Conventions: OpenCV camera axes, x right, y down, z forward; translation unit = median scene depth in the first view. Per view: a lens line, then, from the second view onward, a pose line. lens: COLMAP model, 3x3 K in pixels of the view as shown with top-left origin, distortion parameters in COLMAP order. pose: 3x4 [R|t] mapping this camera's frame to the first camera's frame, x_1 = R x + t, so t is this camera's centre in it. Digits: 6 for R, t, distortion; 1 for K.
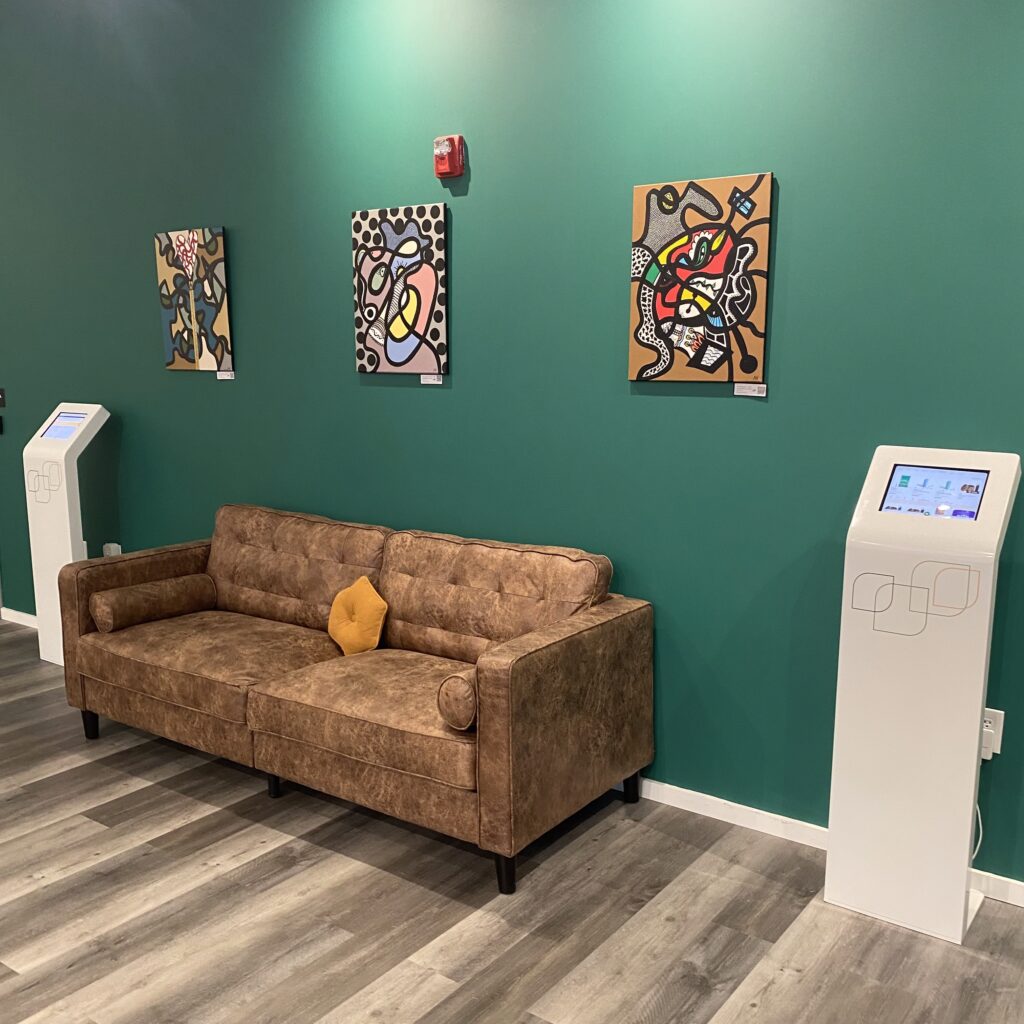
lens RADIAL K [[1033.0, 0, 515.3], [0, 1033.0, 499.4], [0, 0, 1]] dist [0.051349, -0.065199]
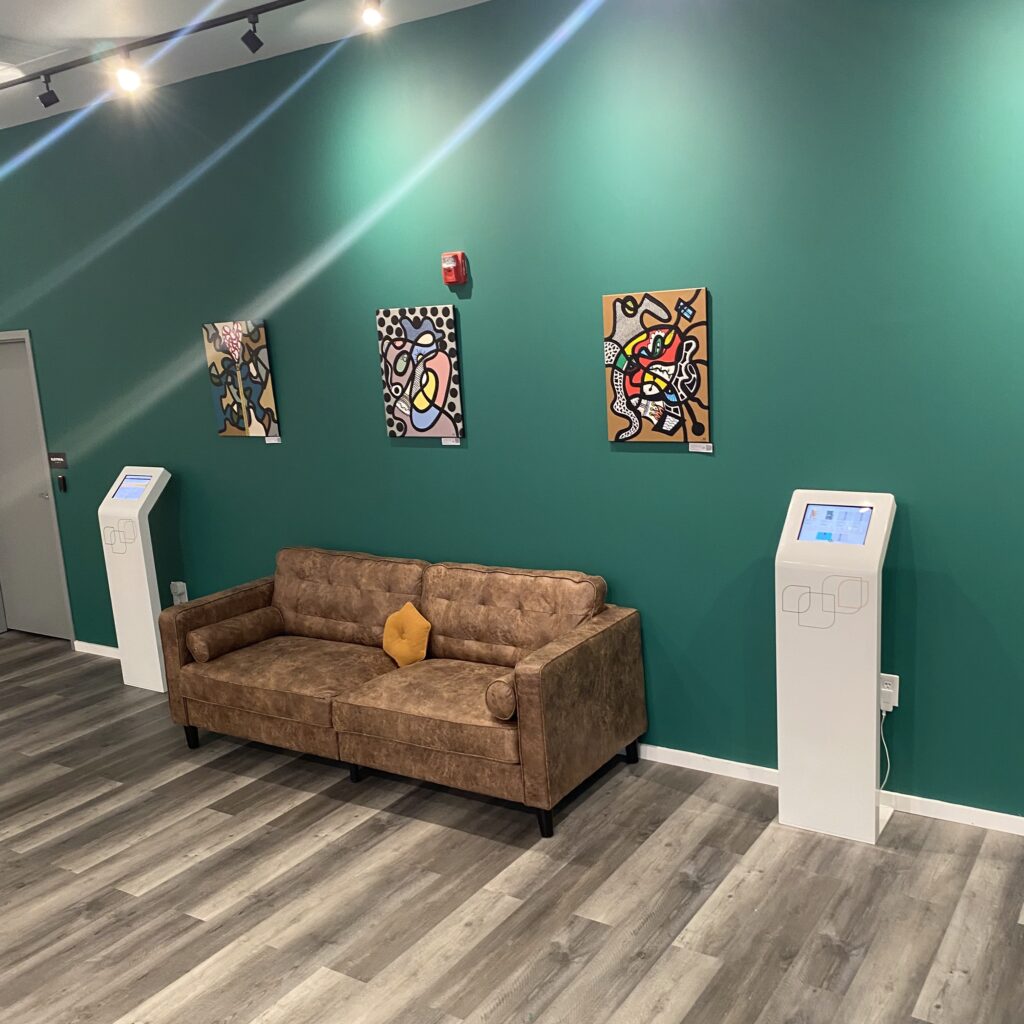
lens RADIAL K [[1023.8, 0, 529.9], [0, 1023.8, 495.8], [0, 0, 1]] dist [0.101337, -0.200338]
pose [[0.996695, -0.071439, 0.038665, -0.044999], [0.070617, 0.997256, 0.022242, -0.084052], [-0.040148, -0.019438, 0.999005, -0.293080]]
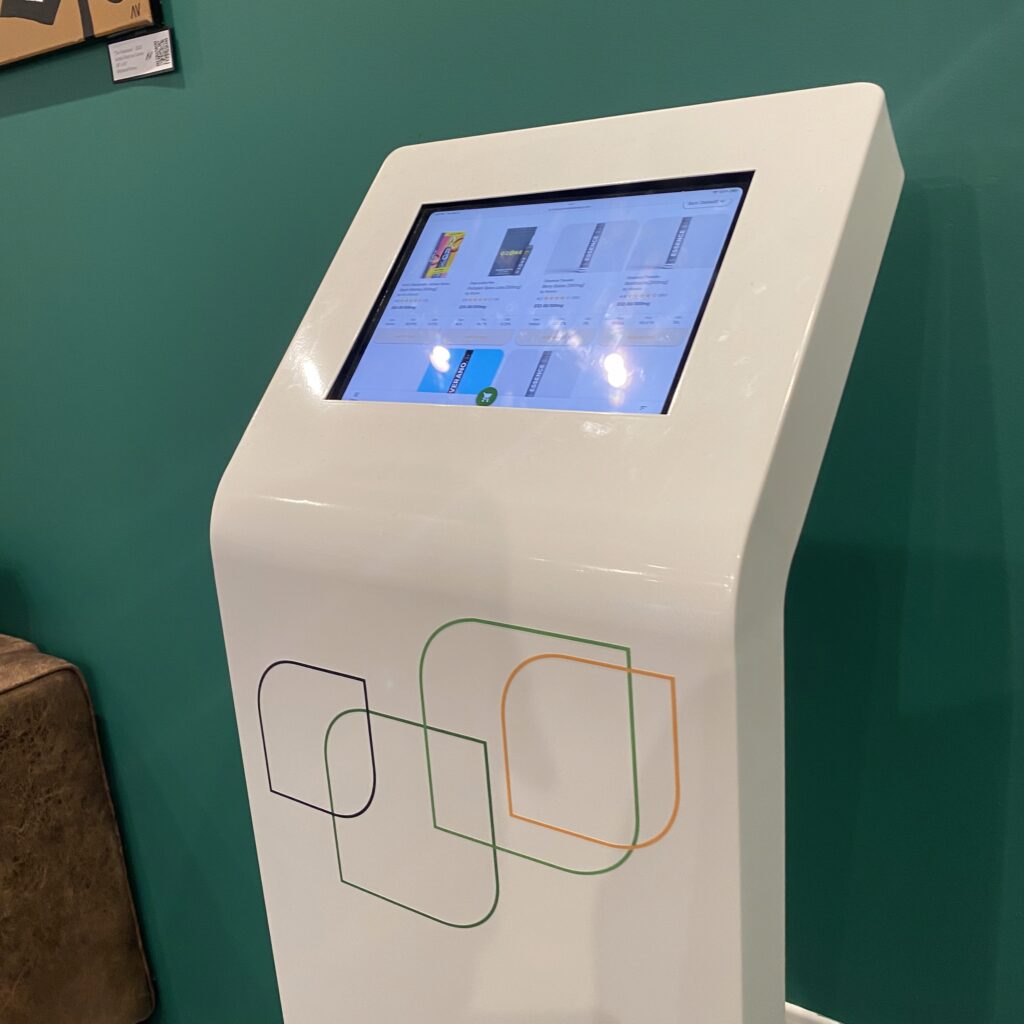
lens RADIAL K [[1033.0, 0, 515.3], [0, 1033.0, 499.4], [0, 0, 1]] dist [0.051349, -0.065199]
pose [[0.997092, -0.075757, -0.008274, 0.318771], [0.076202, 0.992321, 0.097427, 0.011010], [0.000830, -0.097774, 0.995208, 0.616830]]
